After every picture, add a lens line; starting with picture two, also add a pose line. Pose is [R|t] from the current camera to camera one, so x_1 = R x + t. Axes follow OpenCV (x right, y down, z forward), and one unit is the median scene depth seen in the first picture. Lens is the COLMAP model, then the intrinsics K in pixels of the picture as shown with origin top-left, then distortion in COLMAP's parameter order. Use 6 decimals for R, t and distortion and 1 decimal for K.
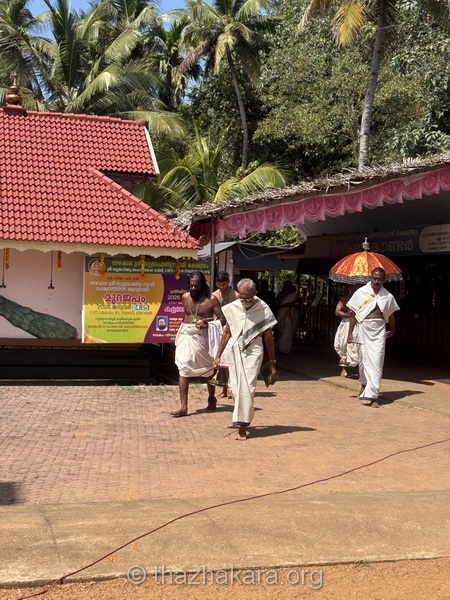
lens RADIAL K [[905.3, 0, 225.0], [0, 905.3, 300.0], [0, 0, 1]] dist [0.063942, 0.035885]
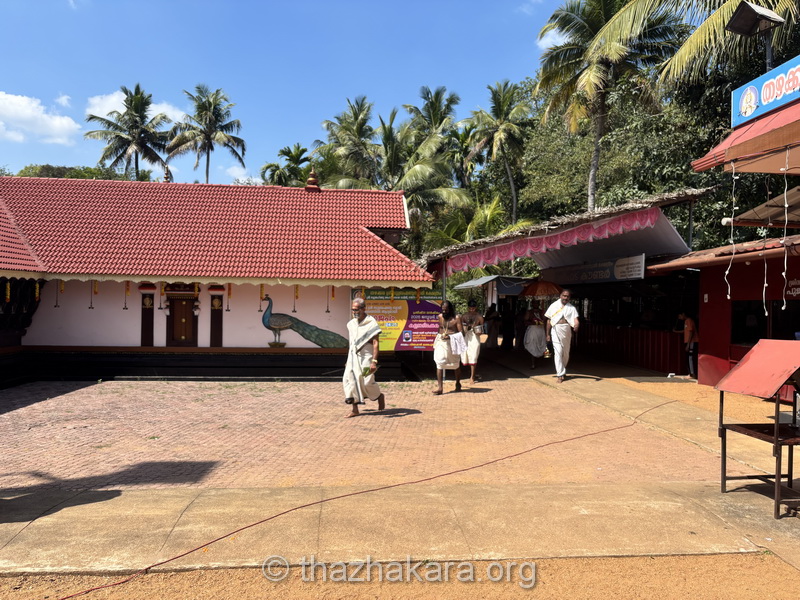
lens RADIAL K [[604.5, 0, 400.0], [0, 604.5, 300.0], [0, 0, 1]] dist [0.030690, -0.003209]
pose [[0.979627, -0.021943, -0.199625, 0.098646], [0.016692, 0.999470, -0.027950, -0.003387], [0.200132, 0.024048, 0.979474, 0.096247]]
